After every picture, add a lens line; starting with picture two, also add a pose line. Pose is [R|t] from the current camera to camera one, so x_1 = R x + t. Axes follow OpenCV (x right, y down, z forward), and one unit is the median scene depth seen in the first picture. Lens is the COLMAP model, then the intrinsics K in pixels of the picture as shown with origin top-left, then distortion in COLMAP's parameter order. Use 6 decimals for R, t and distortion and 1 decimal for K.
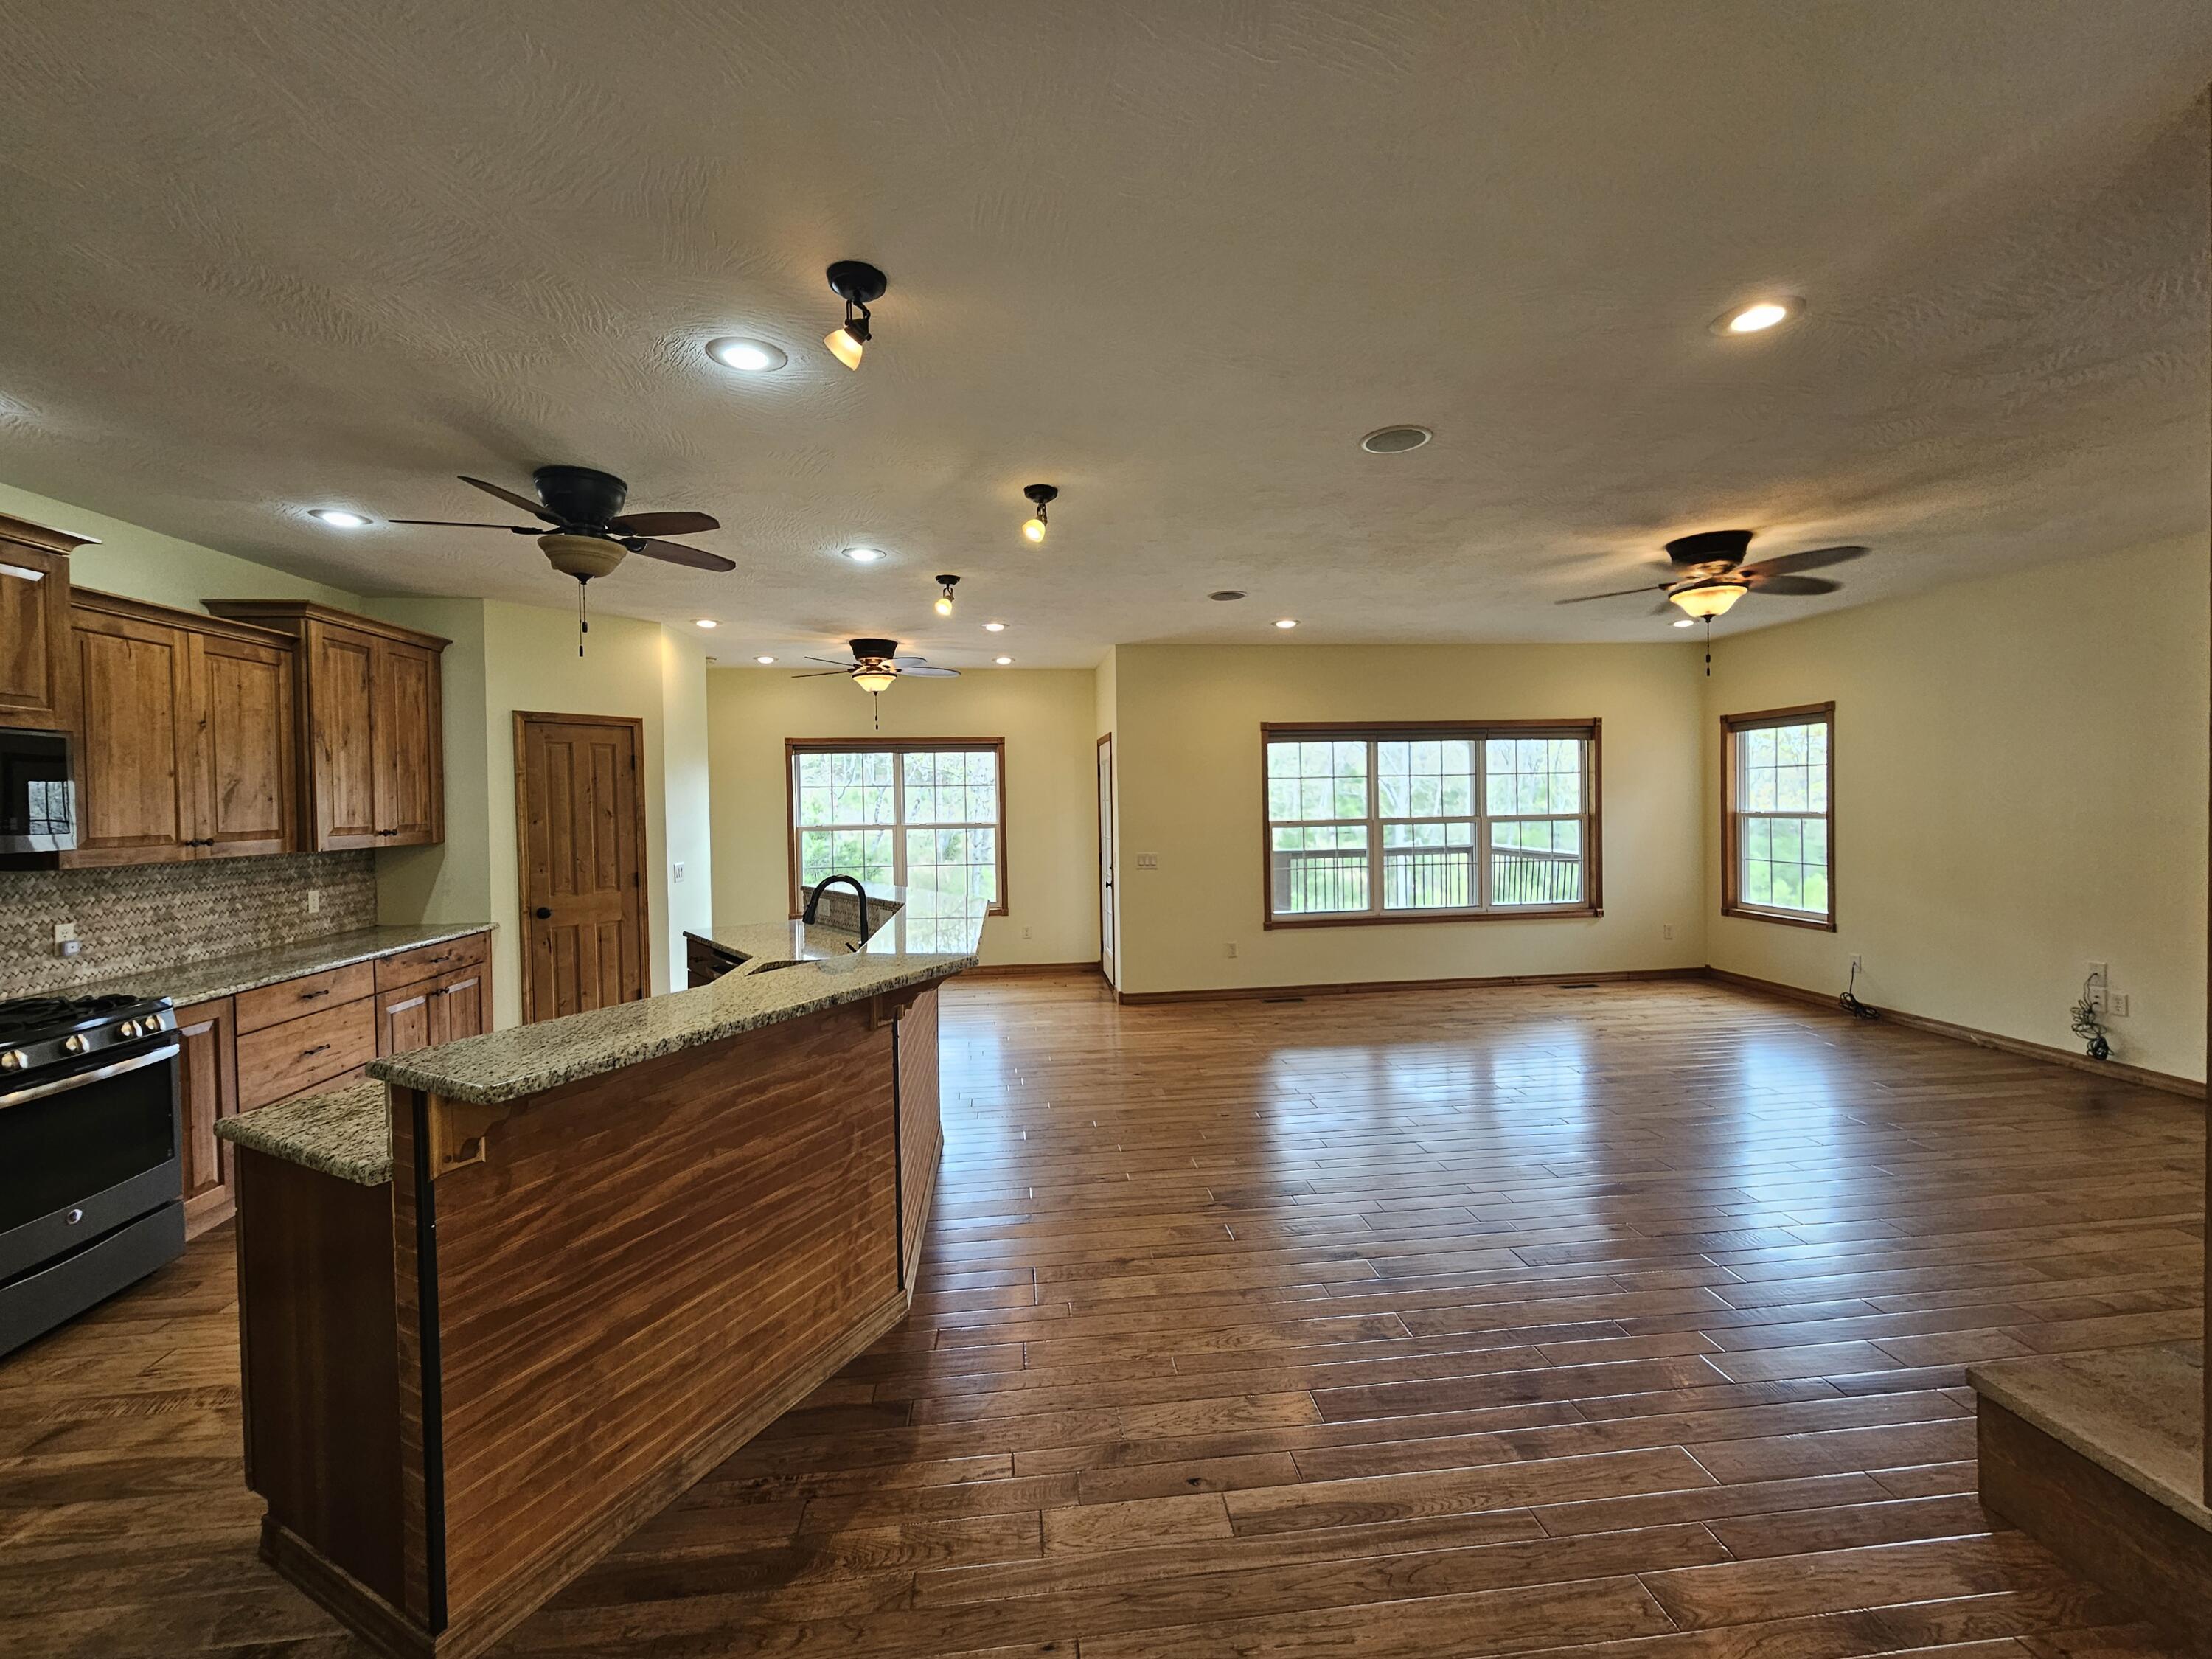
lens RADIAL K [[912.2, 0, 1105.1], [0, 912.2, 811.2], [0, 0, 1]] dist [0.000486, -0.000171]
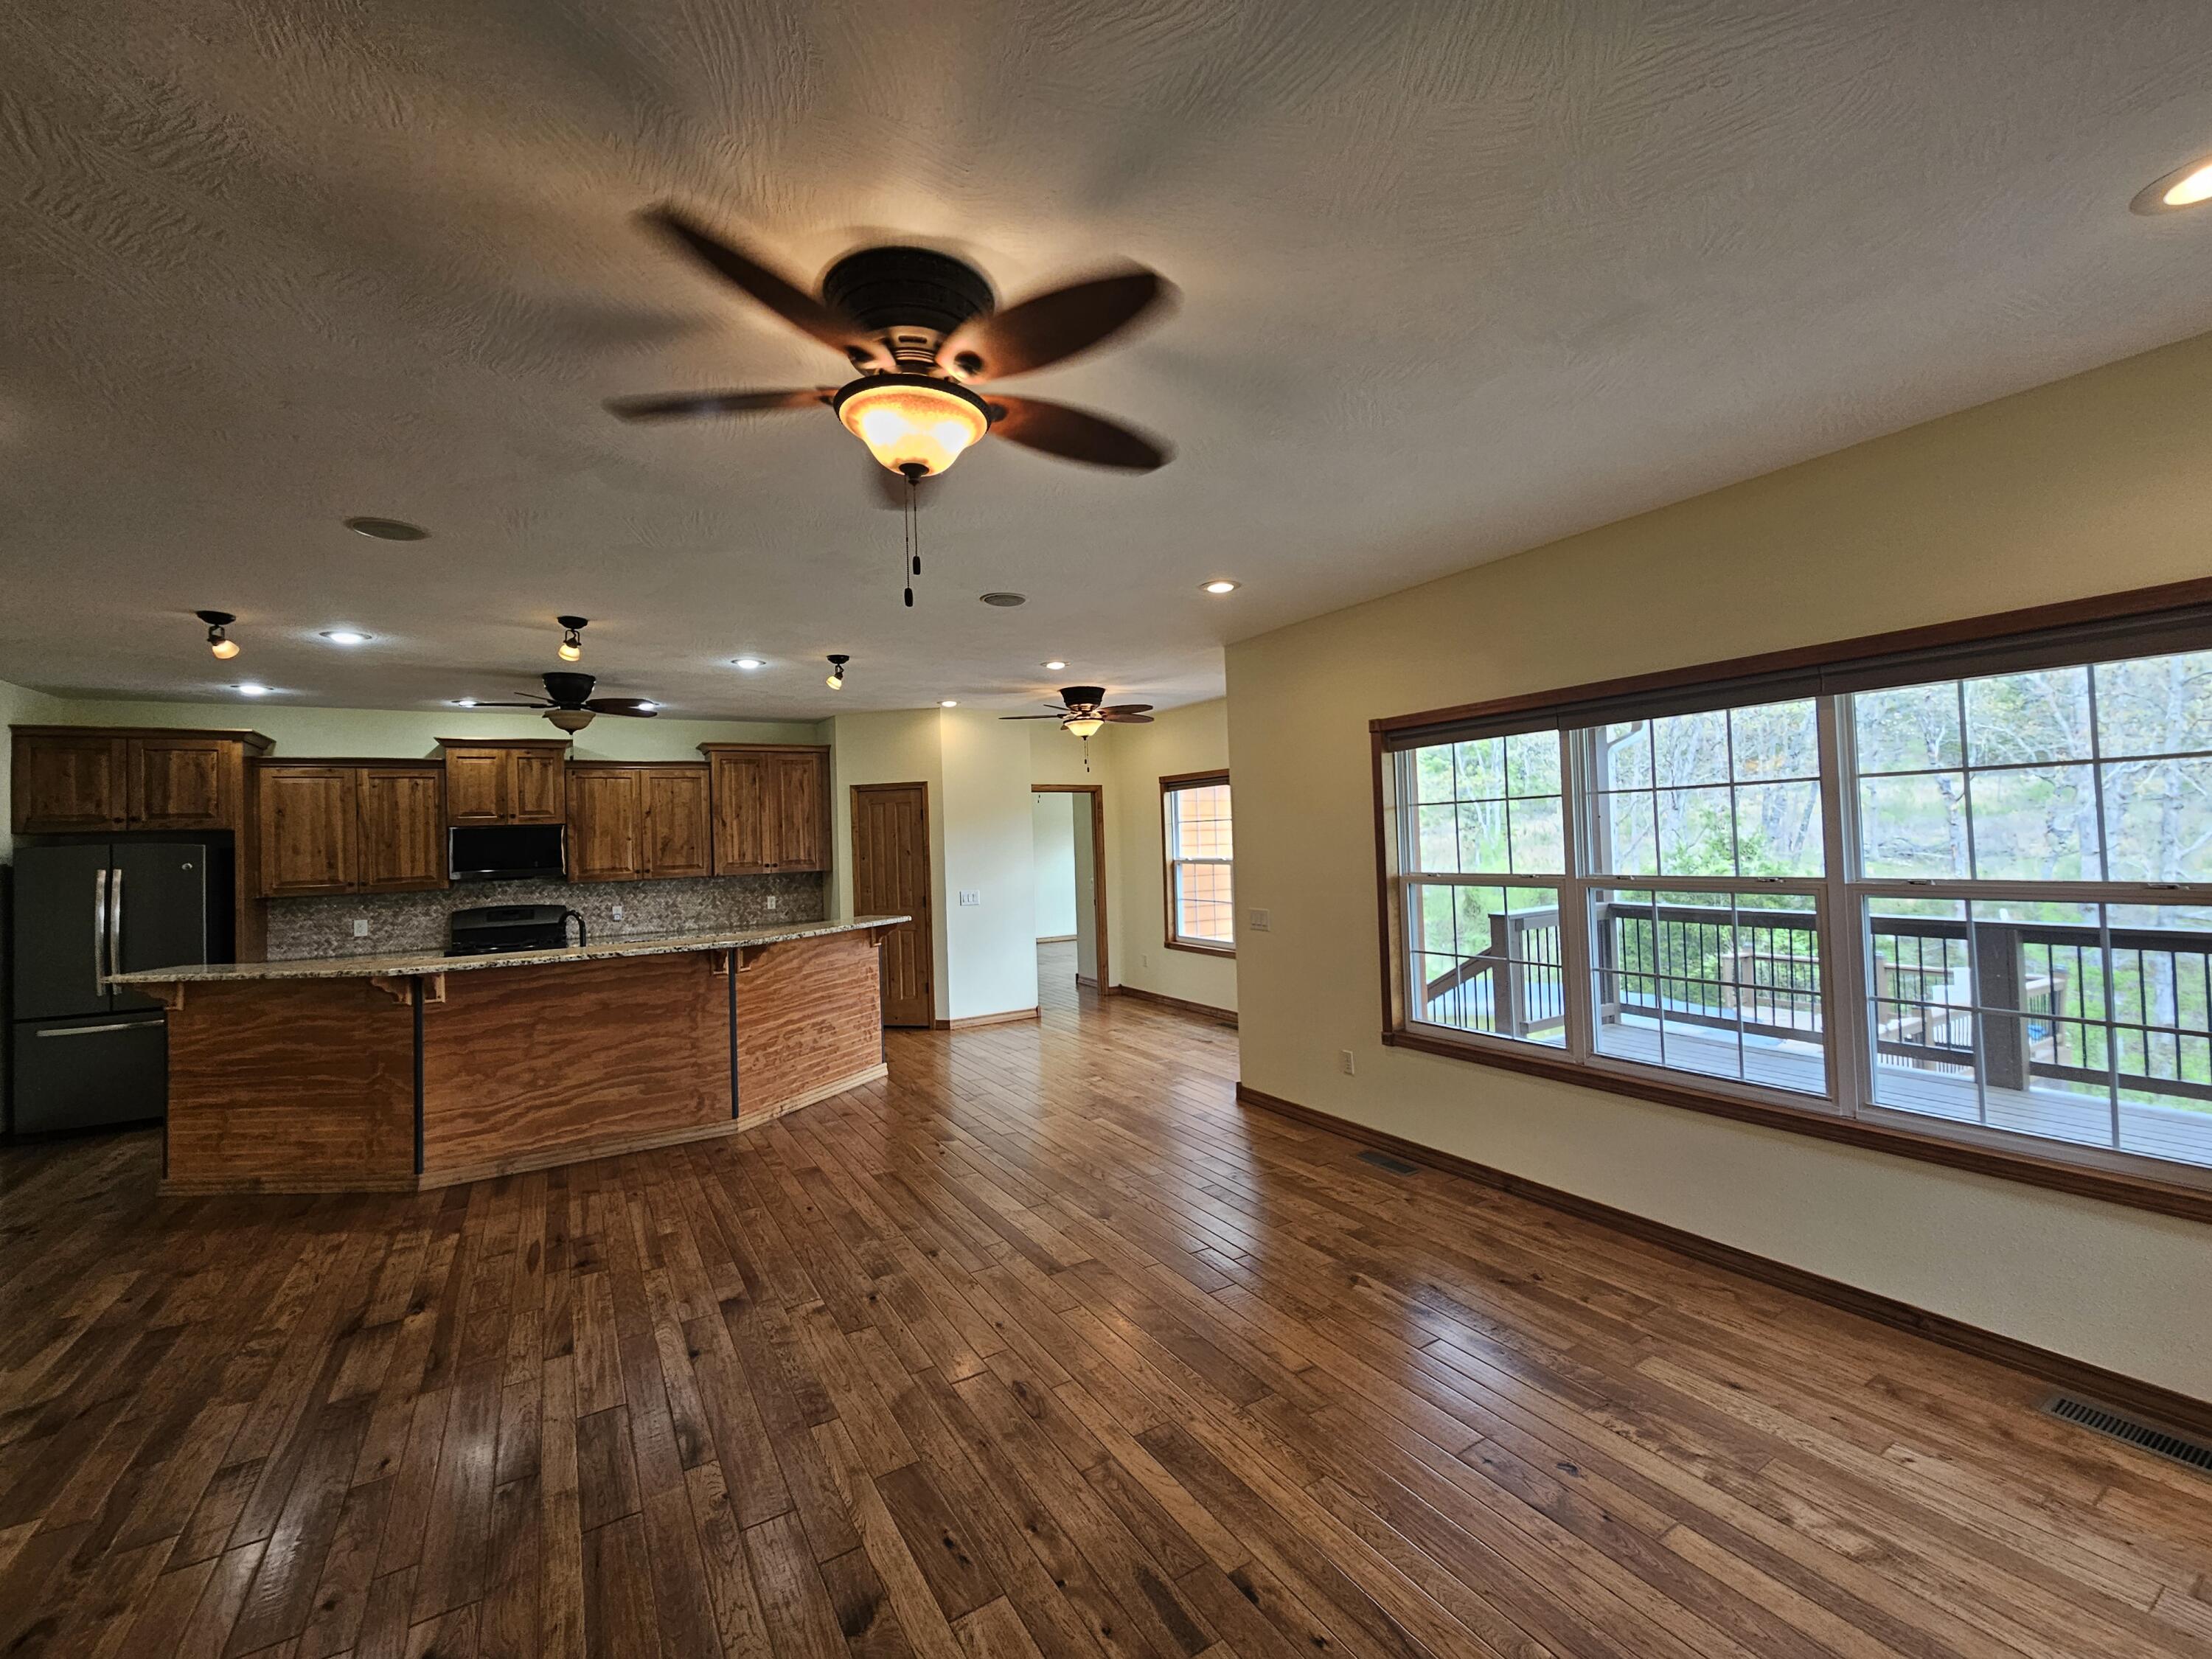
lens RADIAL K [[912.2, 0, 1104.4], [0, 912.2, 814.5], [0, 0, 1]] dist [0.000486, -0.000171]
pose [[0.418415, -0.020214, -0.908031, 0.960965], [0.015672, 0.999764, -0.015034, -0.033853], [0.908121, -0.007940, 0.418633, 0.789119]]
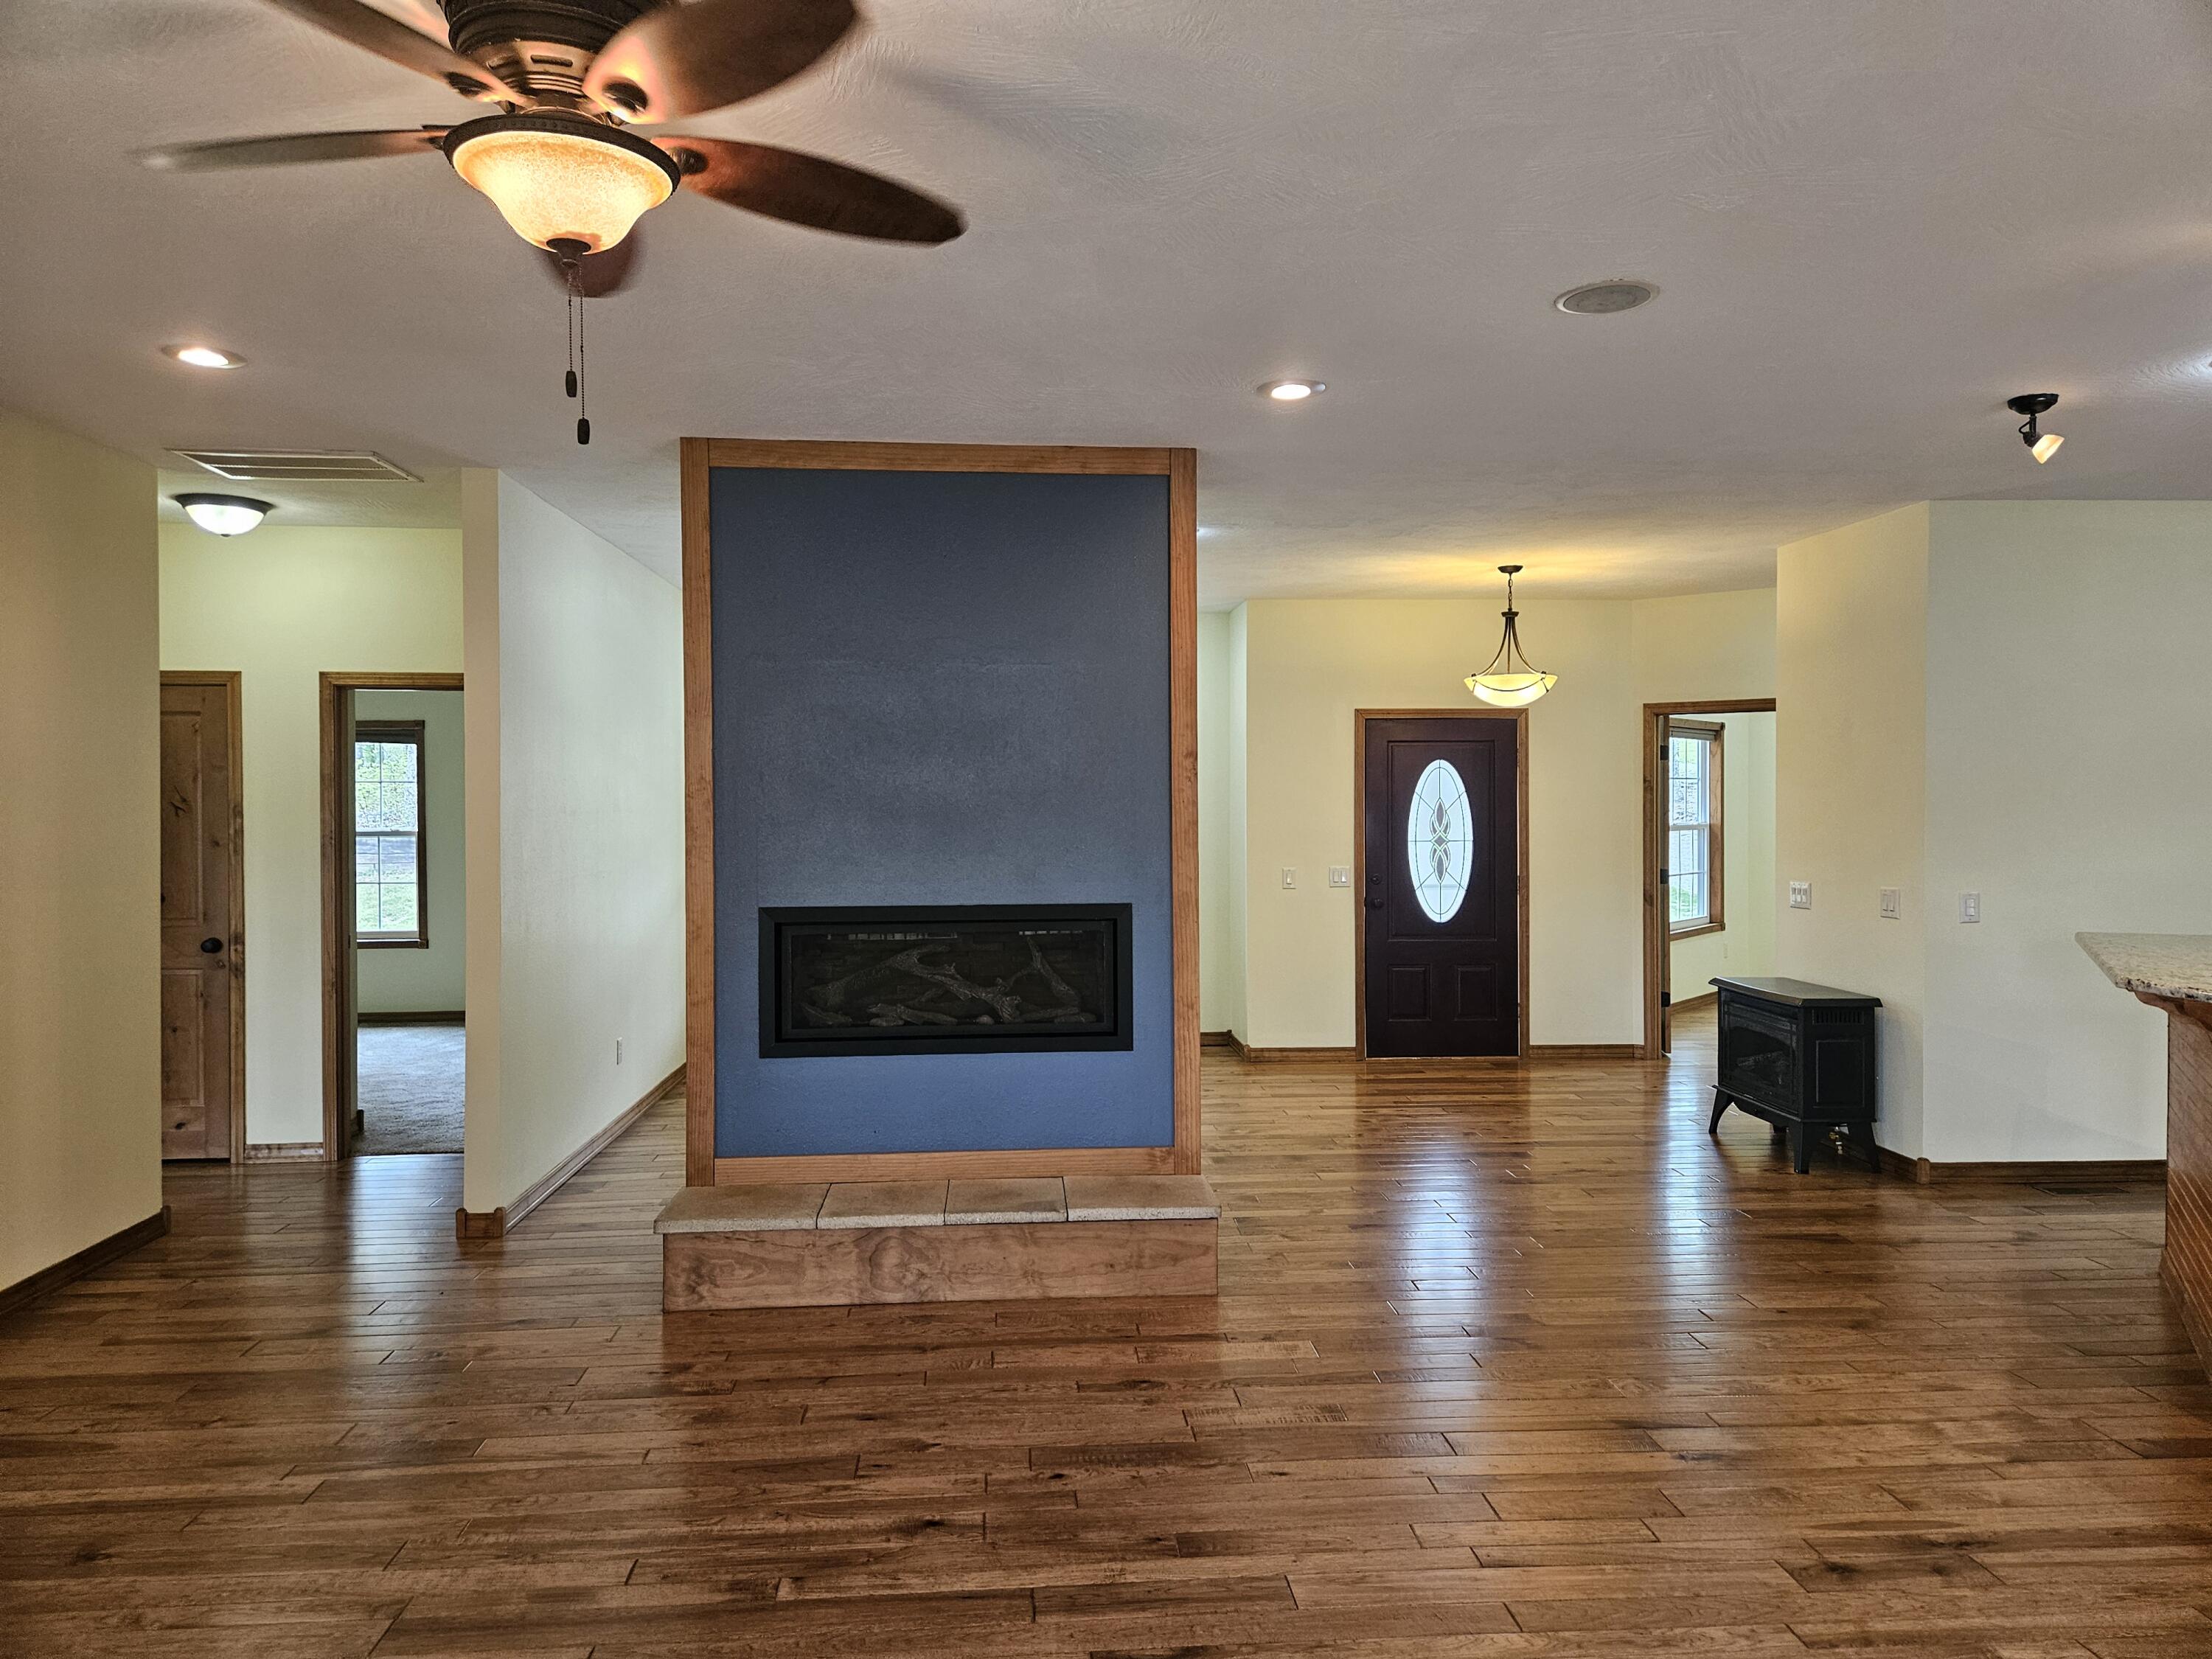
lens RADIAL K [[1472.7, 0, 1098.8], [0, 1472.7, 812.5], [0, 0, 1]] dist [0.073924, -0.059144]
pose [[-0.999039, 0.019558, 0.039226, 0.409197], [0.020315, 0.999613, 0.018994, -0.022826], [-0.038839, 0.019772, -0.999050, 1.323839]]
